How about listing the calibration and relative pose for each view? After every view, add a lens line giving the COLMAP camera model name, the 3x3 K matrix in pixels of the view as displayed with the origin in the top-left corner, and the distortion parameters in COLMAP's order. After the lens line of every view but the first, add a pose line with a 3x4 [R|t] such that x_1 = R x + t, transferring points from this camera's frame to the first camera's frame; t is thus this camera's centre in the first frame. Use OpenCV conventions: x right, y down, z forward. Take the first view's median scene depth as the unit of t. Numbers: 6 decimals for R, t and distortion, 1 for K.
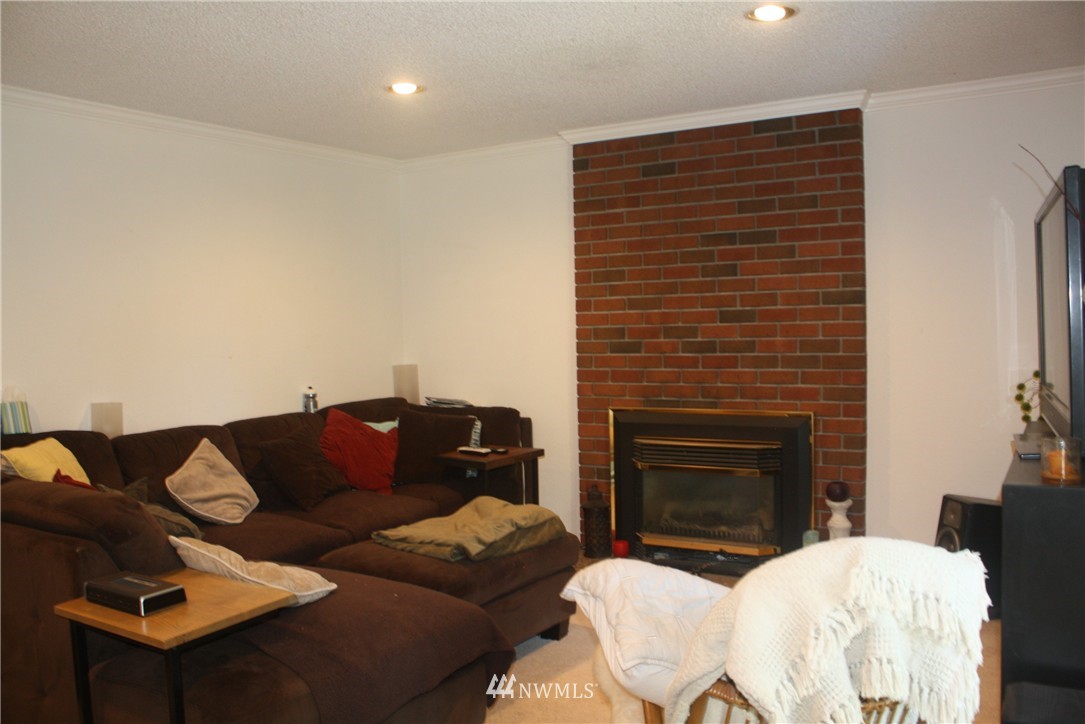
lens RADIAL K [[936.7, 0, 542.0], [0, 936.7, 364.8], [0, 0, 1]] dist [-0.113752, 0.009226]
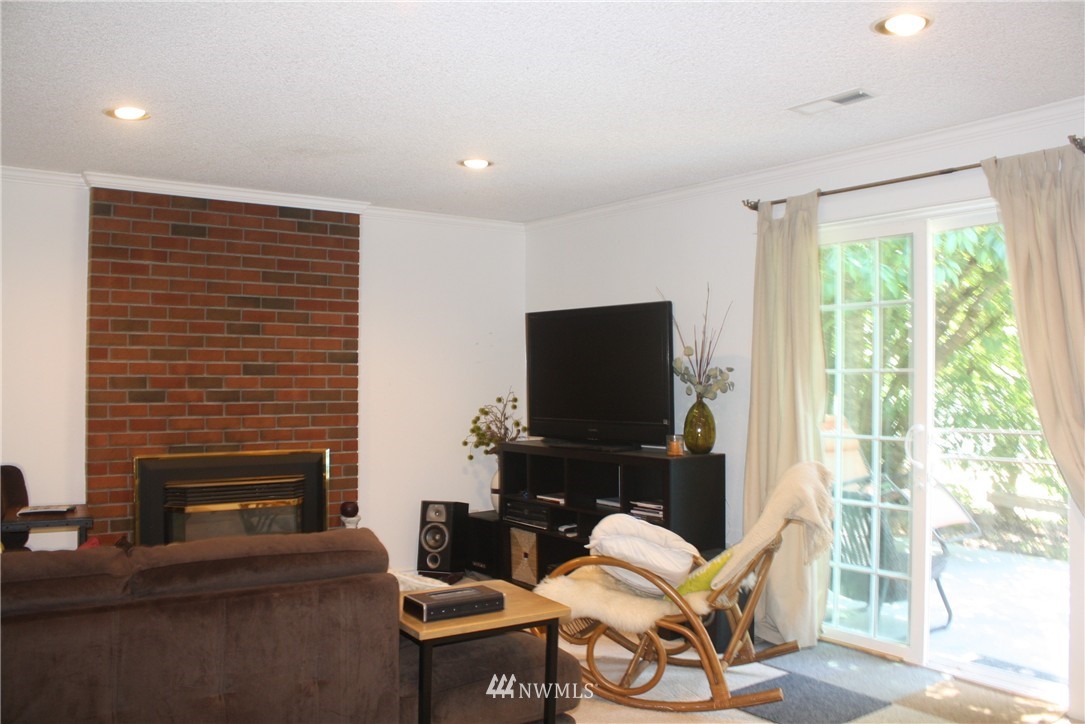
lens RADIAL K [[936.7, 0, 541.1], [0, 936.7, 362.0], [0, 0, 1]] dist [-0.113752, 0.009226]
pose [[0.389690, 0.035351, 0.920267, -0.703127], [0.022693, 0.998591, -0.047970, 0.001330], [-0.920666, 0.039577, 0.388339, 0.227955]]
